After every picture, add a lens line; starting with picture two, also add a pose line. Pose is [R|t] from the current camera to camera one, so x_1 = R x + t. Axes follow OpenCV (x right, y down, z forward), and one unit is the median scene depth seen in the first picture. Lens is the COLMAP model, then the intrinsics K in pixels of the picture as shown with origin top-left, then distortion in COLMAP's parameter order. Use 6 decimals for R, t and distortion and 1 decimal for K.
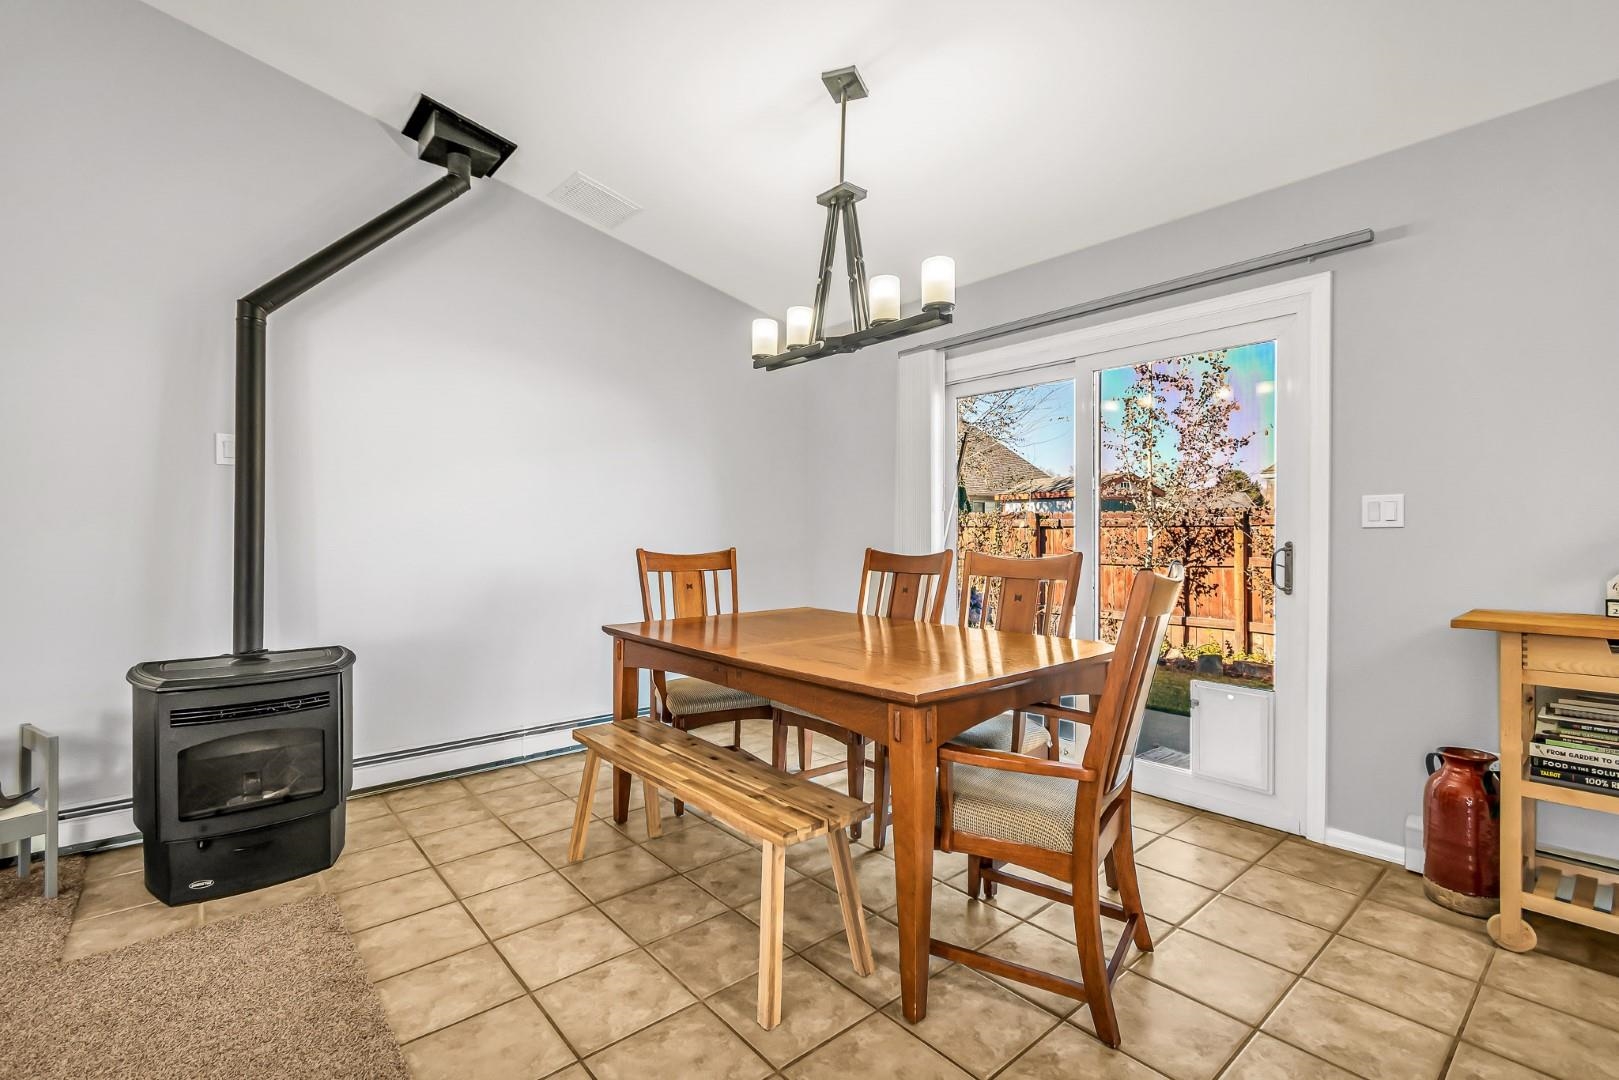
lens RADIAL K [[732.5, 0, 821.3], [0, 732.5, 535.4], [0, 0, 1]] dist [0.004952, -0.000332]
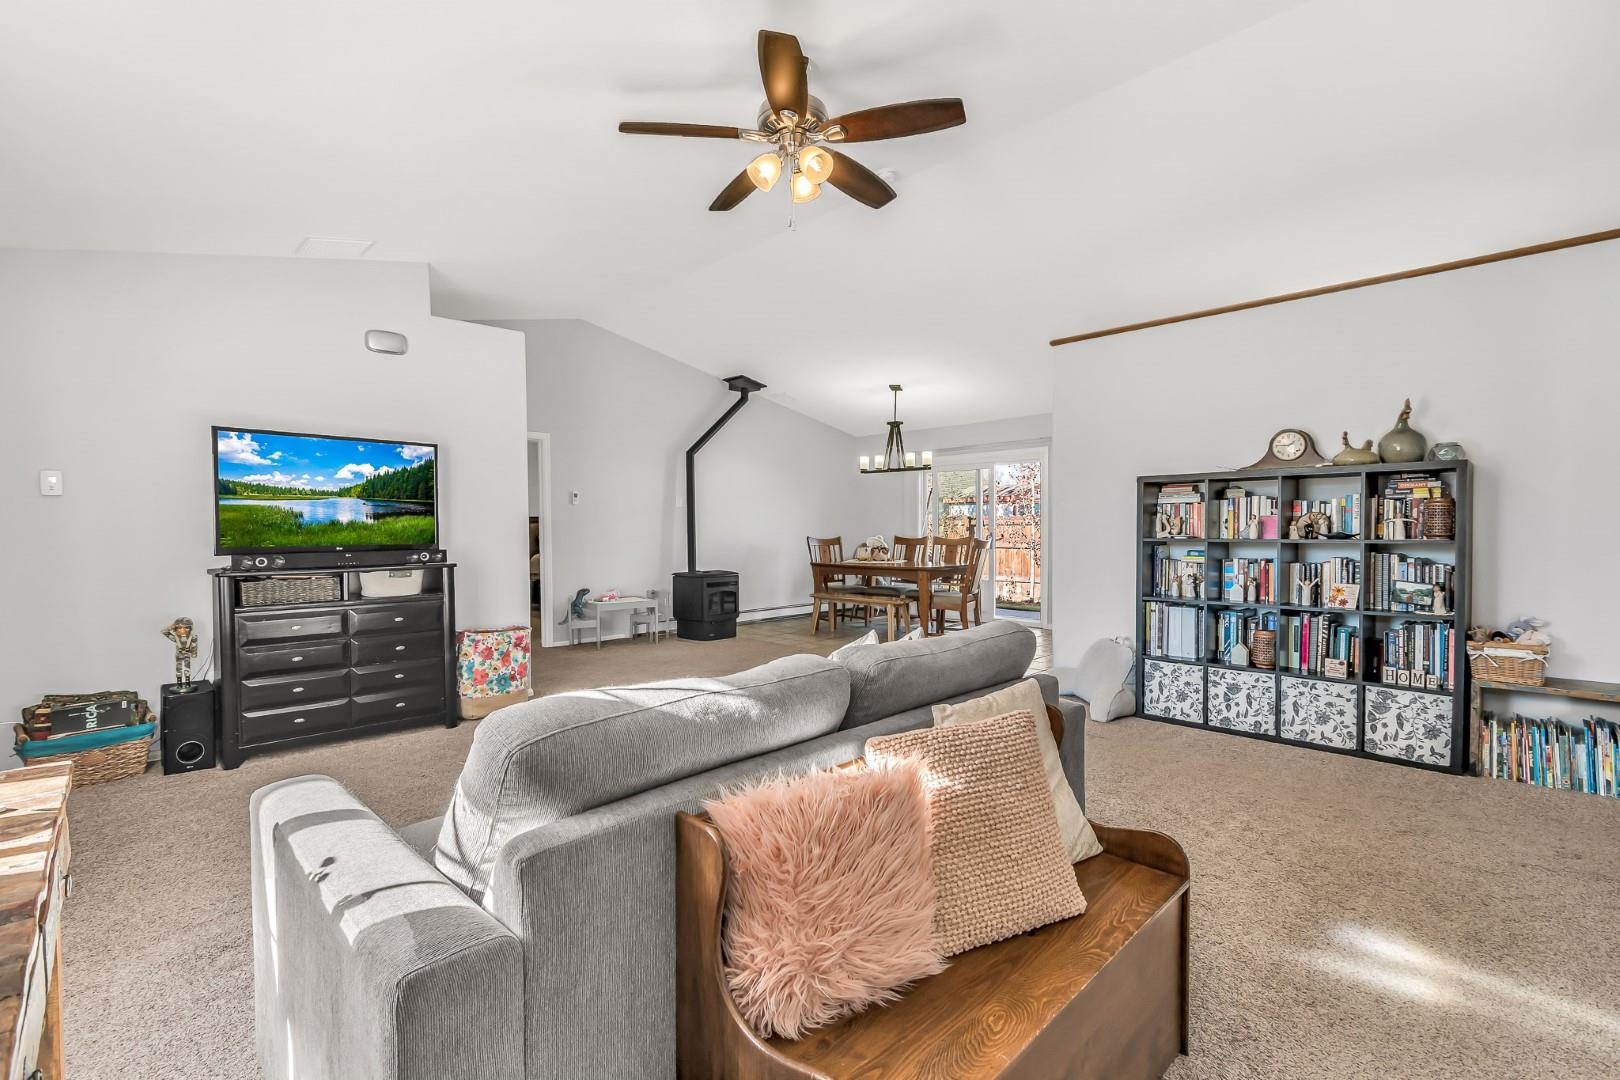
lens RADIAL K [[732.9, 0, 804.7], [0, 732.9, 546.4], [0, 0, 1]] dist [0.004952, -0.000332]
pose [[0.998928, -0.001583, 0.046262, -0.455715], [0.000573, 0.999761, 0.021846, -0.001878], [-0.046285, -0.021796, 0.998690, -1.923454]]
